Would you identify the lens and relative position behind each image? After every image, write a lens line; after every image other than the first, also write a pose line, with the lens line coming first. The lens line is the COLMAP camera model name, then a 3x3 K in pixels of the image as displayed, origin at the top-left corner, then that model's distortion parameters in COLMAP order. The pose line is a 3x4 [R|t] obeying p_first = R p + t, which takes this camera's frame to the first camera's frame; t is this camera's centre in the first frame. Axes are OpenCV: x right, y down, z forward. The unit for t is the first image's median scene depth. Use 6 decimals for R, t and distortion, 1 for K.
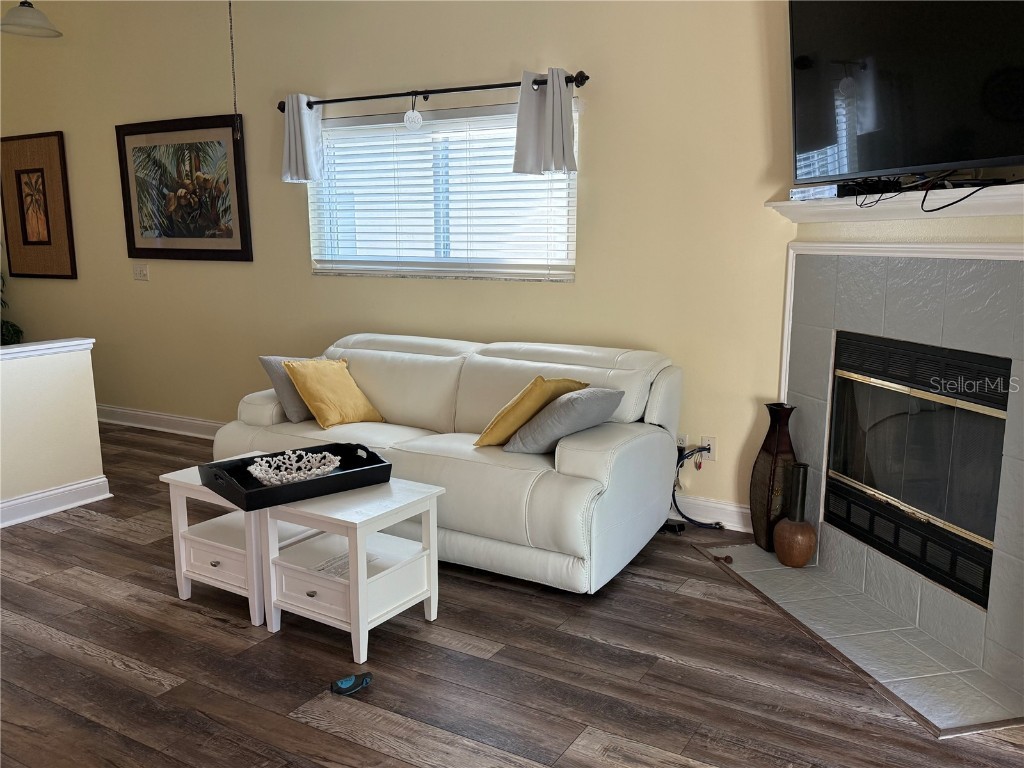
lens RADIAL K [[862.8, 0, 505.8], [0, 862.8, 387.1], [0, 0, 1]] dist [0.165645, -0.281991]
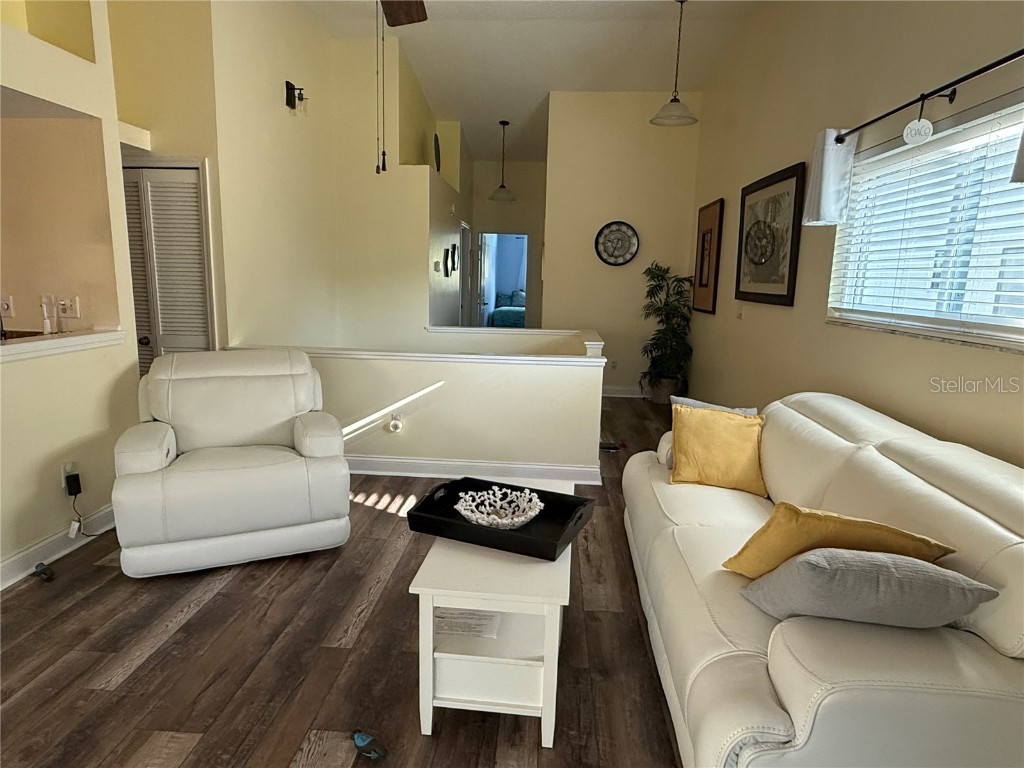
lens RADIAL K [[622.4, 0, 511.8], [0, 622.4, 379.6], [0, 0, 1]] dist [0.008134, 0.001524]
pose [[0.461786, 0.160826, -0.872289, 0.326072], [-0.180865, 0.979836, 0.084906, -0.100957], [0.868356, 0.118558, 0.481563, 0.608737]]
